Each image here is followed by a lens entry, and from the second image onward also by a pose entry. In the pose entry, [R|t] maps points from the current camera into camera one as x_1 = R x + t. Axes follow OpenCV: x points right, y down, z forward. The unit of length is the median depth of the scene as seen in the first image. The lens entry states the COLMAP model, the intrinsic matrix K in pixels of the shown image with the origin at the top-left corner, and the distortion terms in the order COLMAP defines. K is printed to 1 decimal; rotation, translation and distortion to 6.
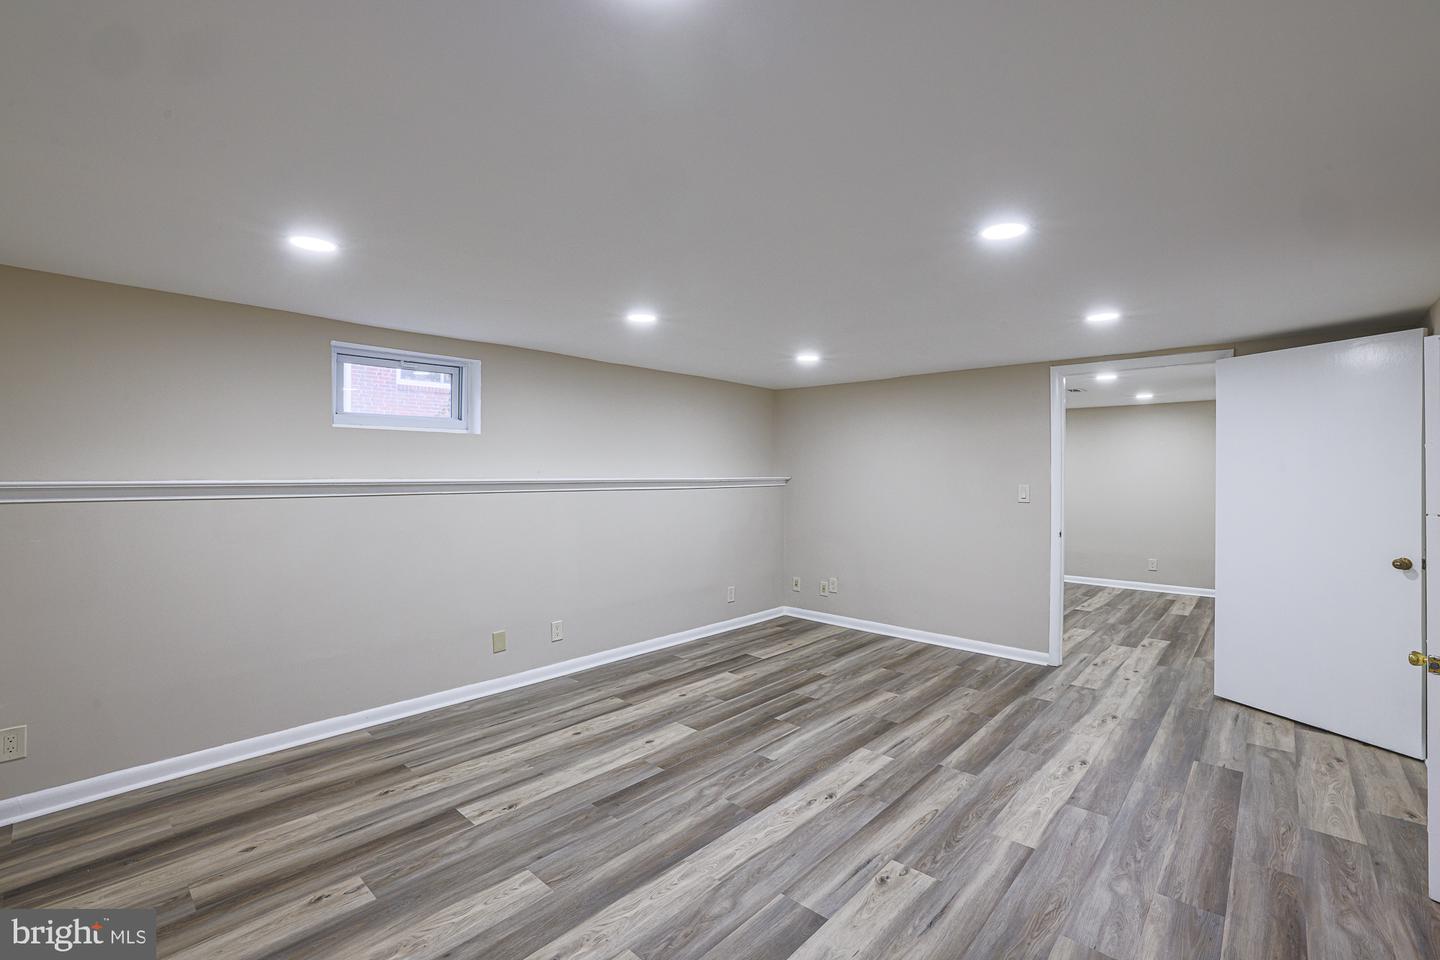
lens RADIAL K [[627.7, 0, 717.0], [0, 627.7, 474.4], [0, 0, 1]] dist [-0.047133, 0.020363]
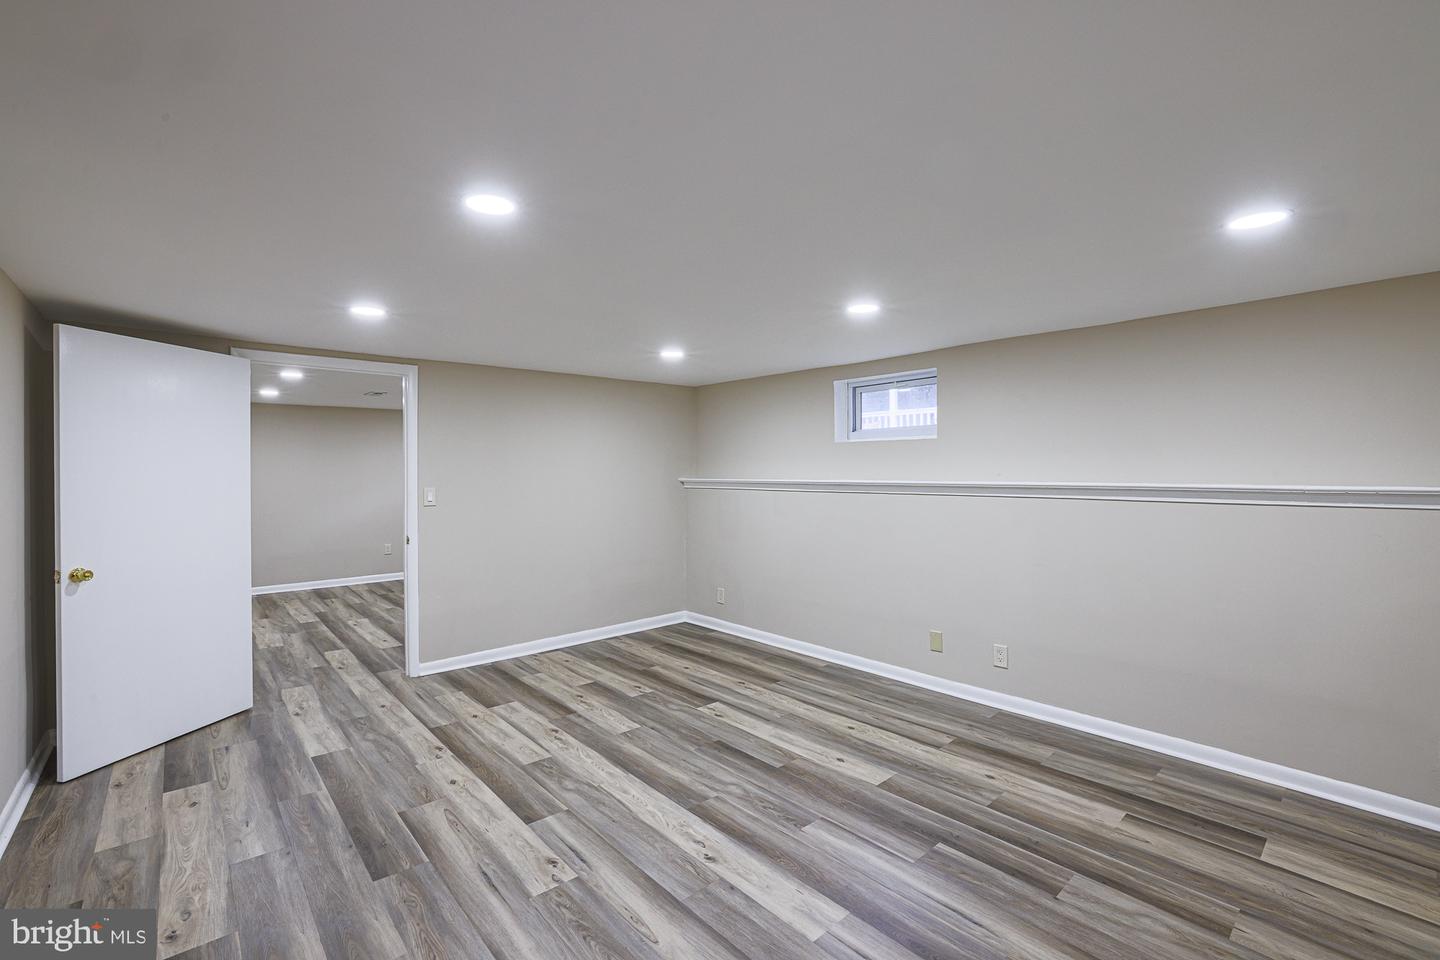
lens RADIAL K [[620.3, 0, 714.6], [0, 620.3, 475.0], [0, 0, 1]] dist [-0.050337, 0.021851]
pose [[-0.098503, -0.000592, -0.995137, 0.892997], [-0.001515, 0.999999, -0.000445, -0.002309], [0.995136, 0.001464, -0.098504, 0.962206]]
